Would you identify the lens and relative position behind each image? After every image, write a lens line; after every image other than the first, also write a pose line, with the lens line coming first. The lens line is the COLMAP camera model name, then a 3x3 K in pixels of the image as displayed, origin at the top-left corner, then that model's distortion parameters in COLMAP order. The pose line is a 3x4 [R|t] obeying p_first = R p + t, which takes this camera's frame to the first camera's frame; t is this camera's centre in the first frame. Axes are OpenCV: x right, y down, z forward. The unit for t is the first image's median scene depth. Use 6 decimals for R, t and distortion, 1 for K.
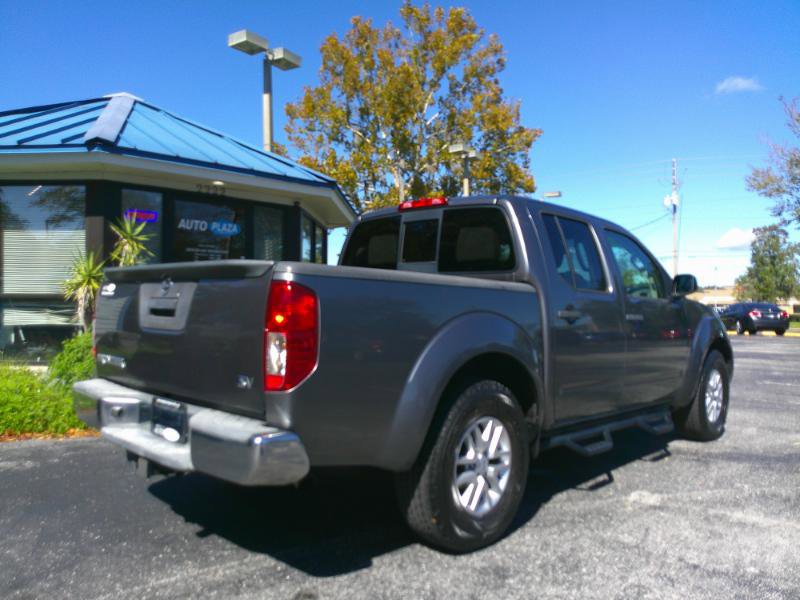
lens RADIAL K [[619.7, 0, 398.8], [0, 619.7, 303.8], [0, 0, 1]] dist [0.009303, -0.006816]
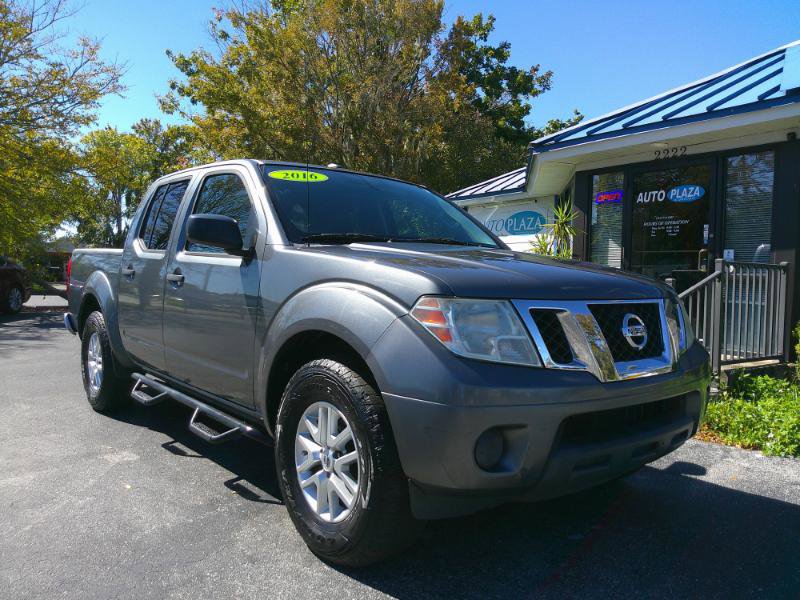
lens RADIAL K [[630.9, 0, 401.1], [0, 630.9, 298.3], [0, 0, 1]] dist [-0.006578, -0.003932]
pose [[-0.113695, 0.017659, -0.993359, 0.751602], [-0.023663, 0.999510, 0.020477, 0.015594], [0.993234, 0.025834, -0.113221, 0.870933]]
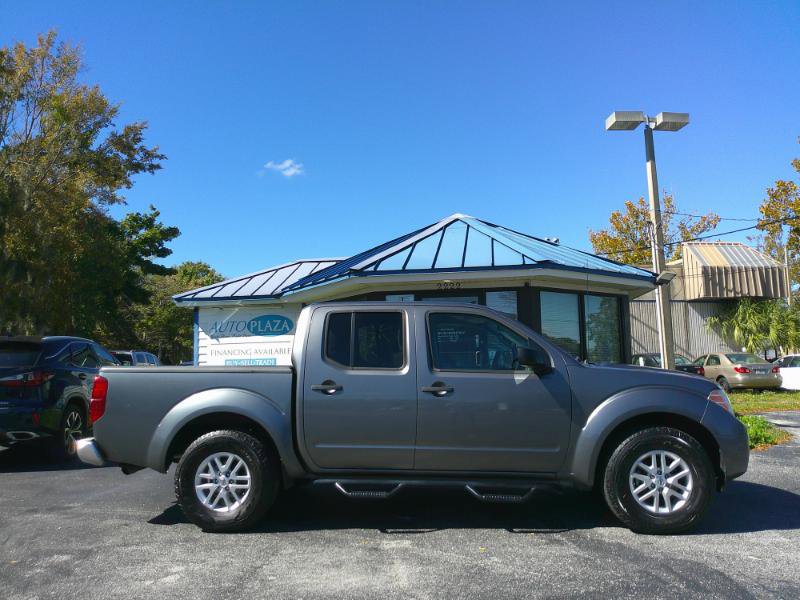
lens RADIAL K [[624.4, 0, 398.5], [0, 624.4, 311.0], [0, 0, 1]] dist [-0.005712, -0.004072]
pose [[0.615098, -0.089342, -0.783373, 0.773351], [0.021197, 0.995074, -0.096843, -0.008721], [0.788166, 0.042963, 0.613962, 0.145705]]
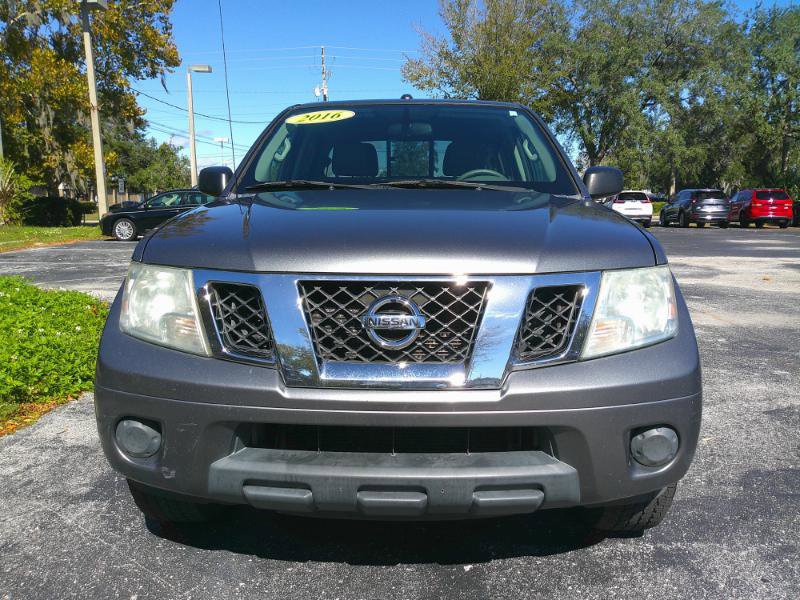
lens RADIAL K [[630.9, 0, 401.1], [0, 630.9, 298.3], [0, 0, 1]] dist [-0.006578, -0.003932]
pose [[0.856416, -0.094044, 0.507649, 0.082420], [0.013775, 0.987082, 0.159623, -0.006372], [-0.516103, -0.129711, 0.846648, 0.506554]]
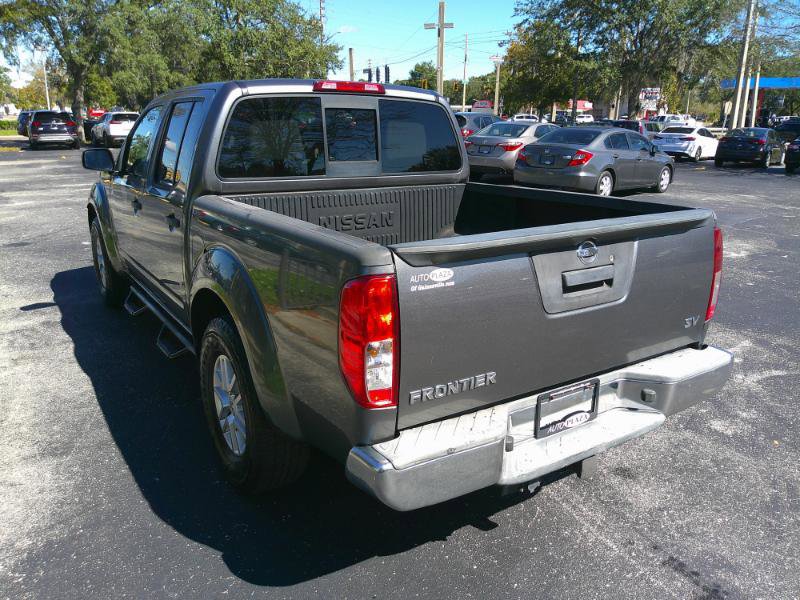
lens RADIAL K [[630.9, 0, 401.1], [0, 630.9, 298.3], [0, 0, 1]] dist [-0.006578, -0.003932]
pose [[0.227394, -0.282258, 0.931999, -0.473864], [-0.009415, 0.956390, 0.291942, -0.080625], [-0.973757, -0.075161, 0.214820, 0.424711]]
